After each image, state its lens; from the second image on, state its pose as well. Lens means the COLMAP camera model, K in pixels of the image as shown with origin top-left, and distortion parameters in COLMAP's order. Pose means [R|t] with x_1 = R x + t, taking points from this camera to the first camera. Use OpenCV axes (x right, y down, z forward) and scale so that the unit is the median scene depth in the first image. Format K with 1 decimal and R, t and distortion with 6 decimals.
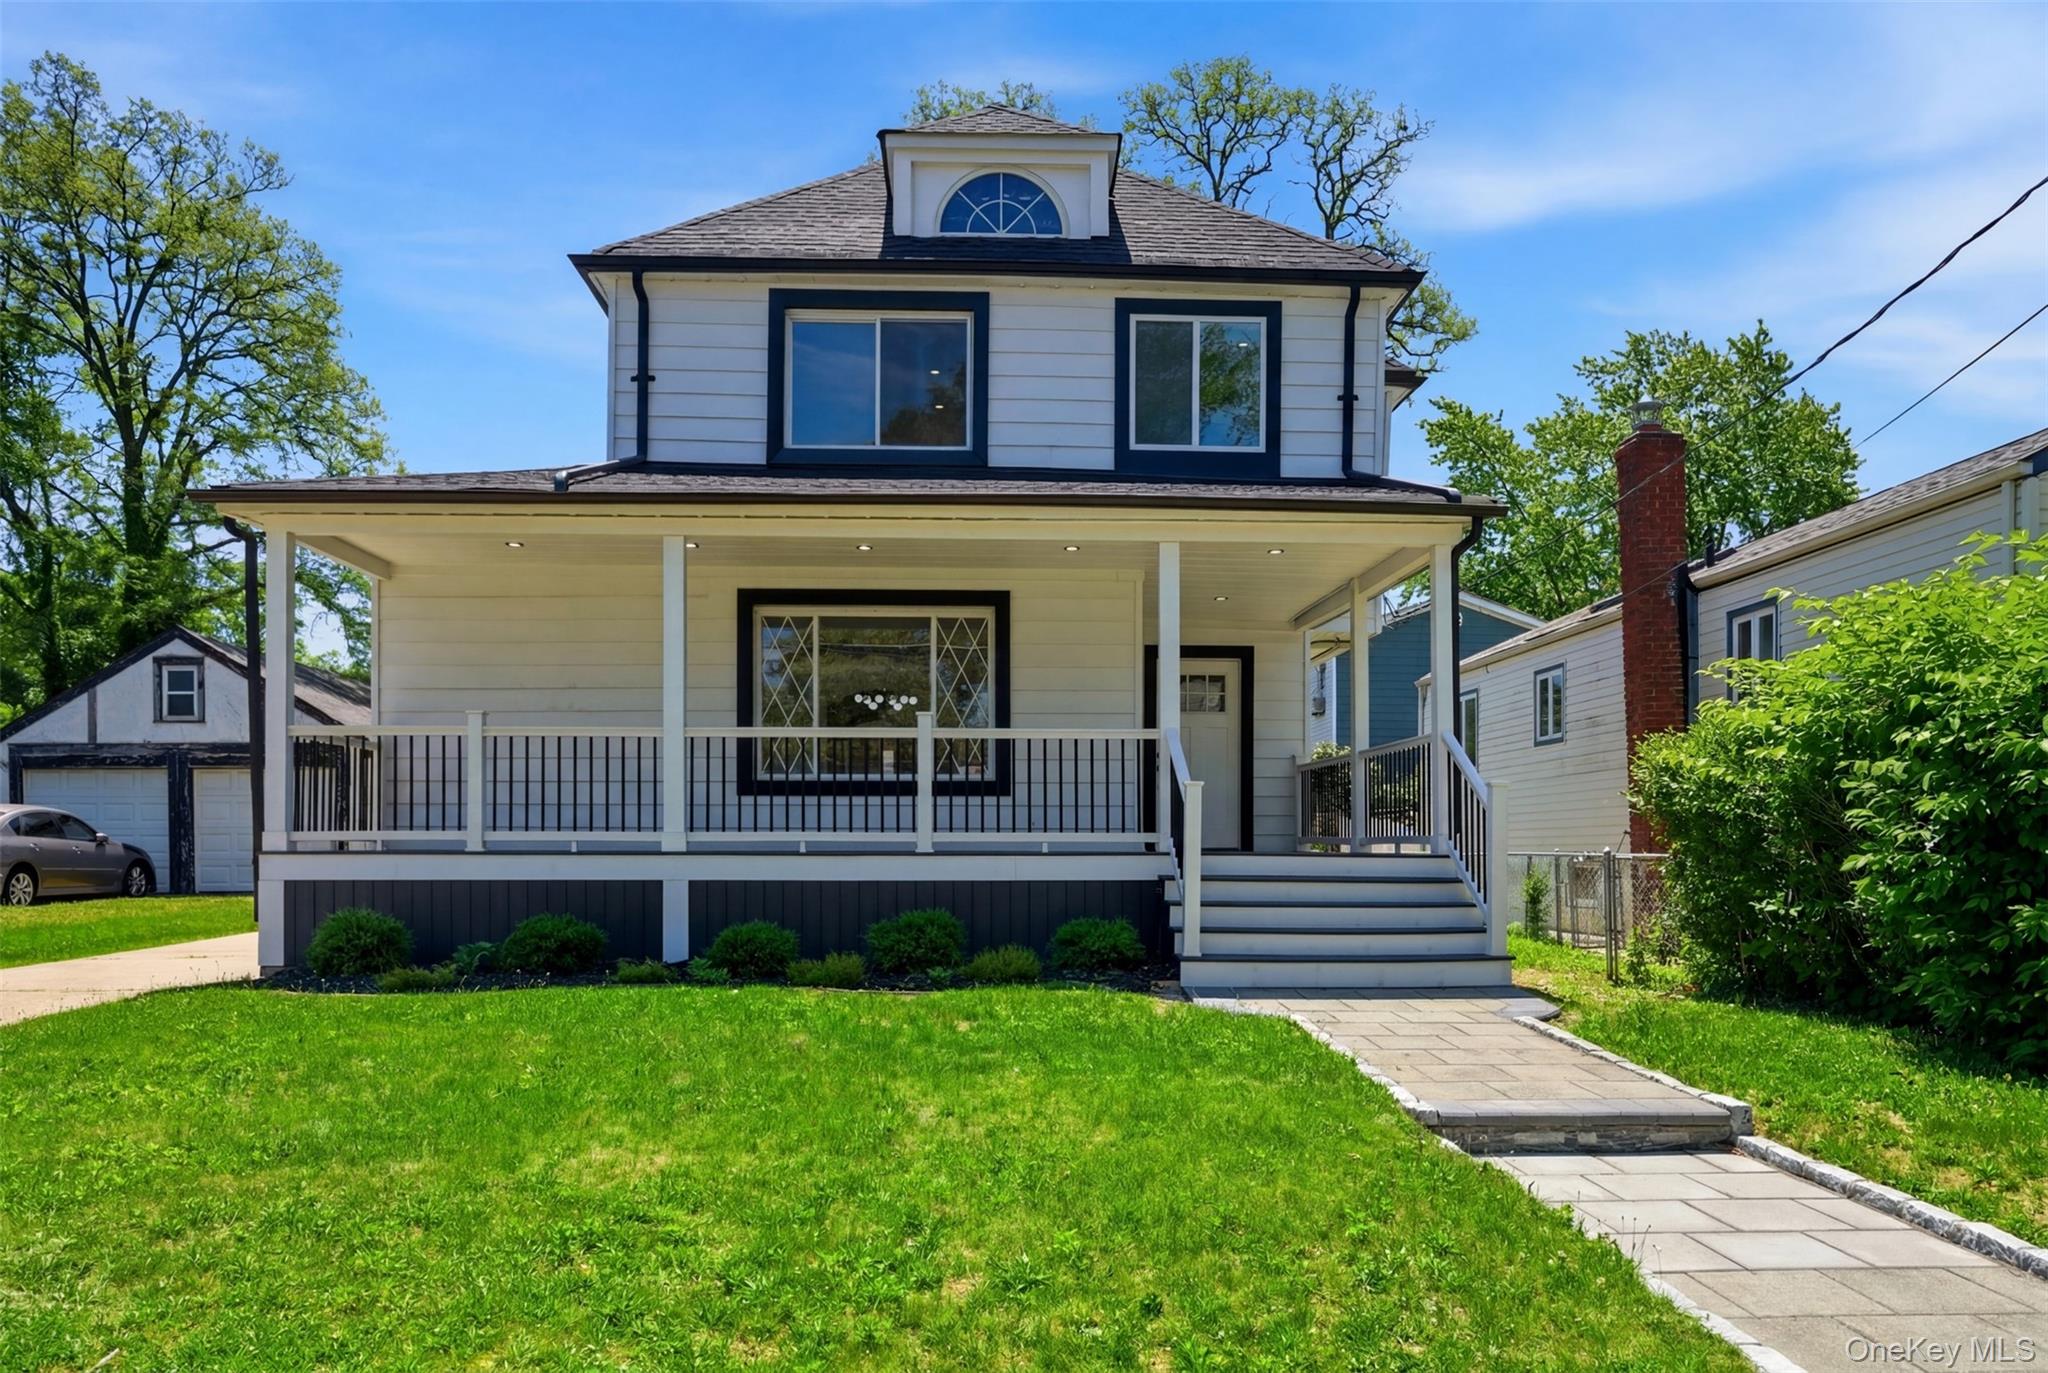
lens RADIAL K [[928.9, 0, 991.9], [0, 928.9, 794.8], [0, 0, 1]] dist [-0.001656, -0.000117]
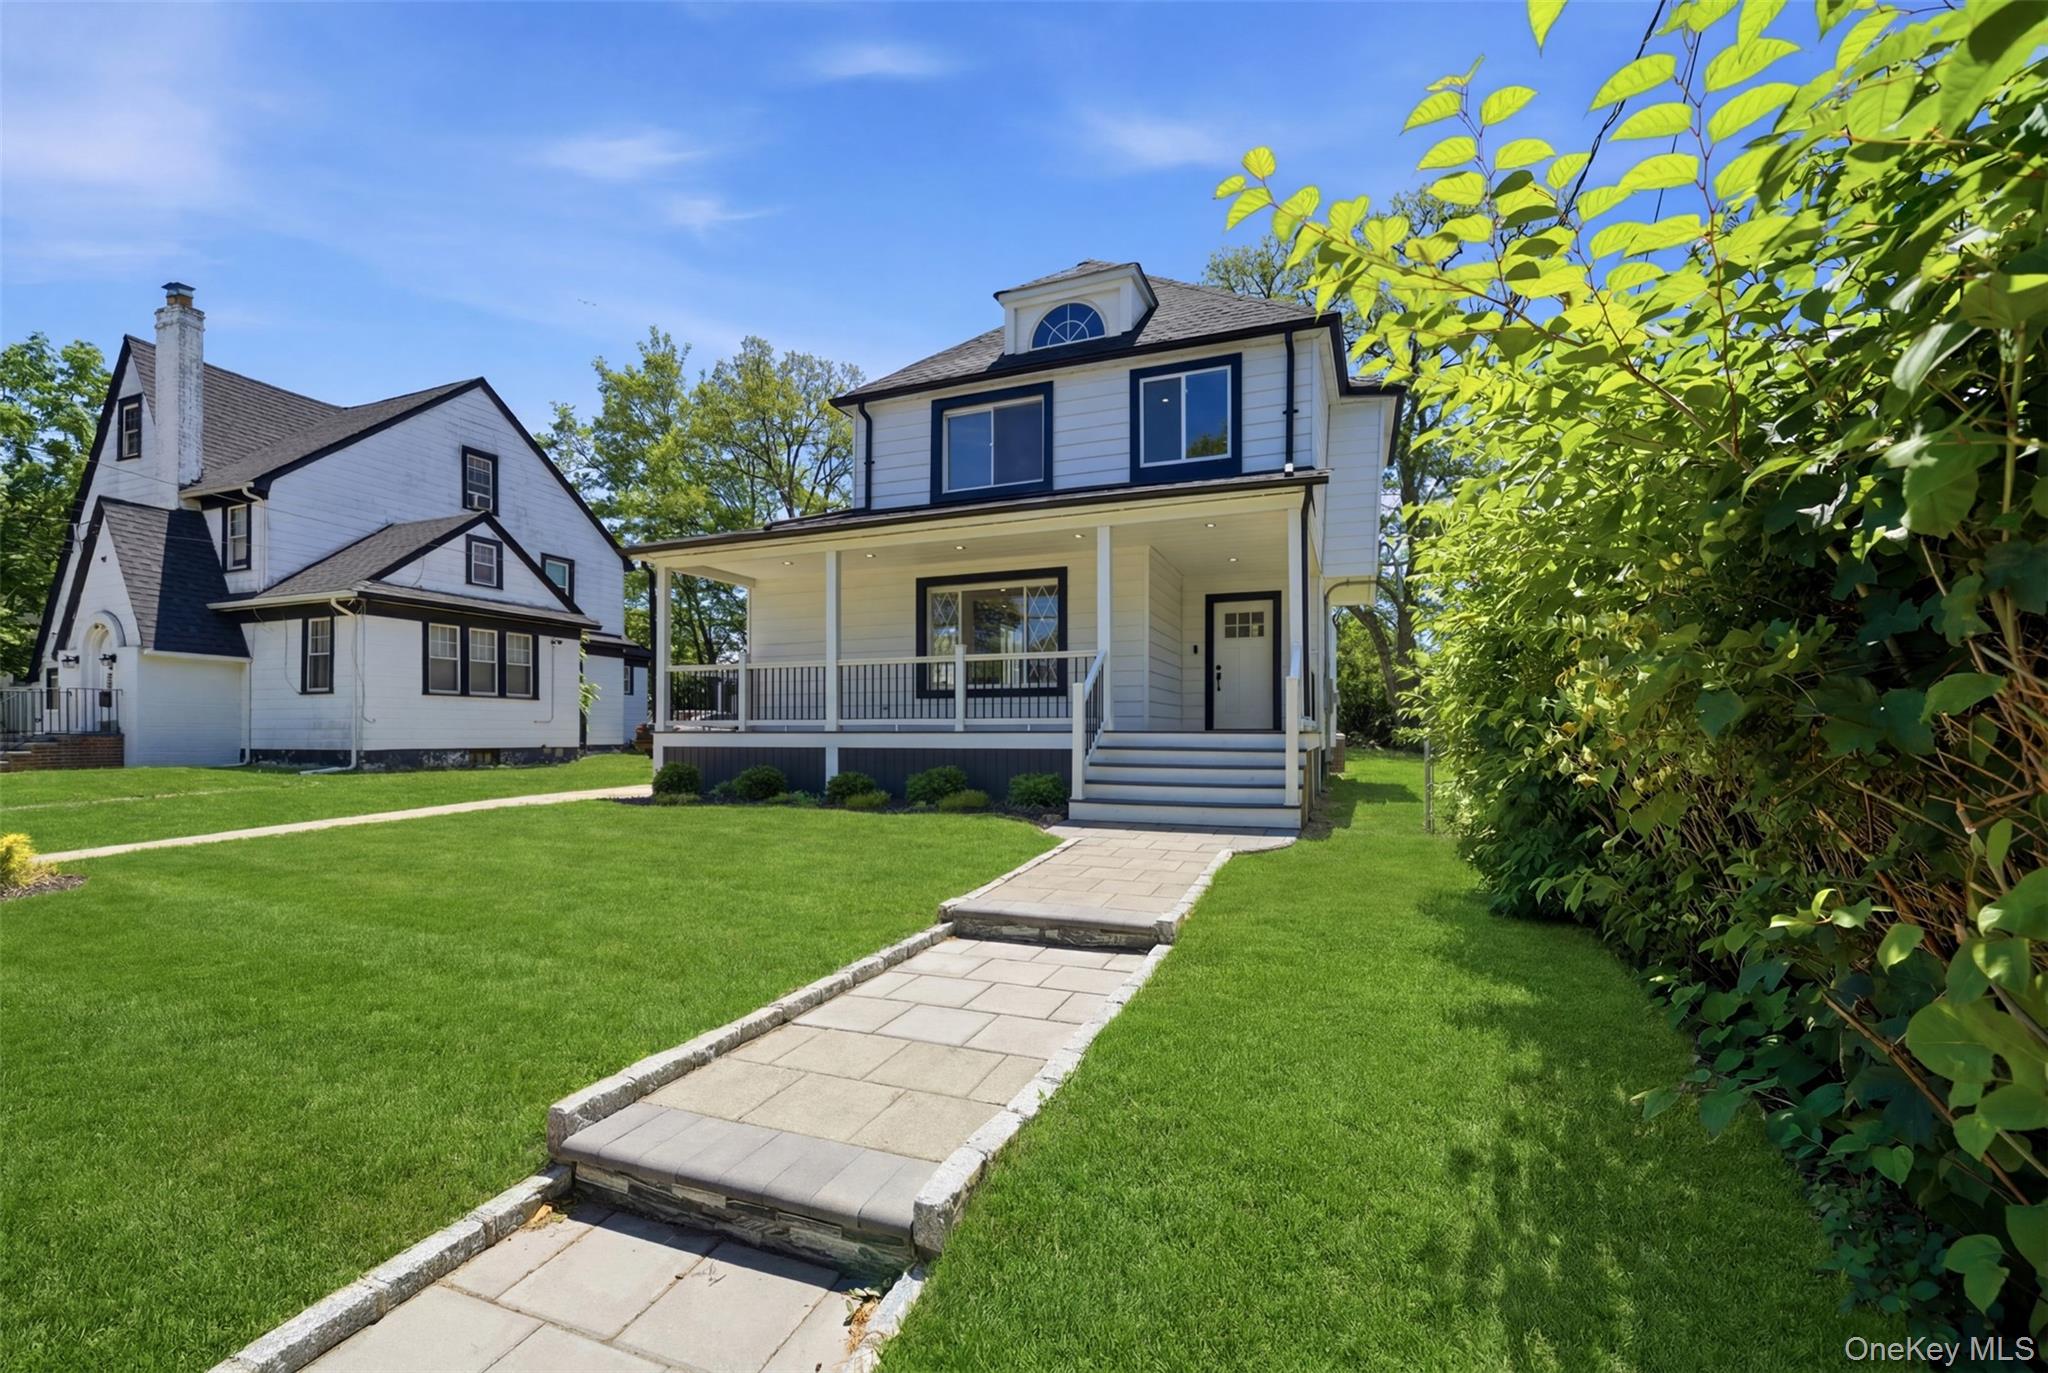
lens RADIAL K [[578.4, 0, 1112.3], [0, 578.4, 696.7], [0, 0, 1]] dist [-0.000089, -0.000004]
pose [[0.959892, -0.018327, -0.279770, 0.363978], [0.017489, 0.999832, -0.005489, 0.009030], [0.279823, 0.000376, 0.960051, 0.075486]]
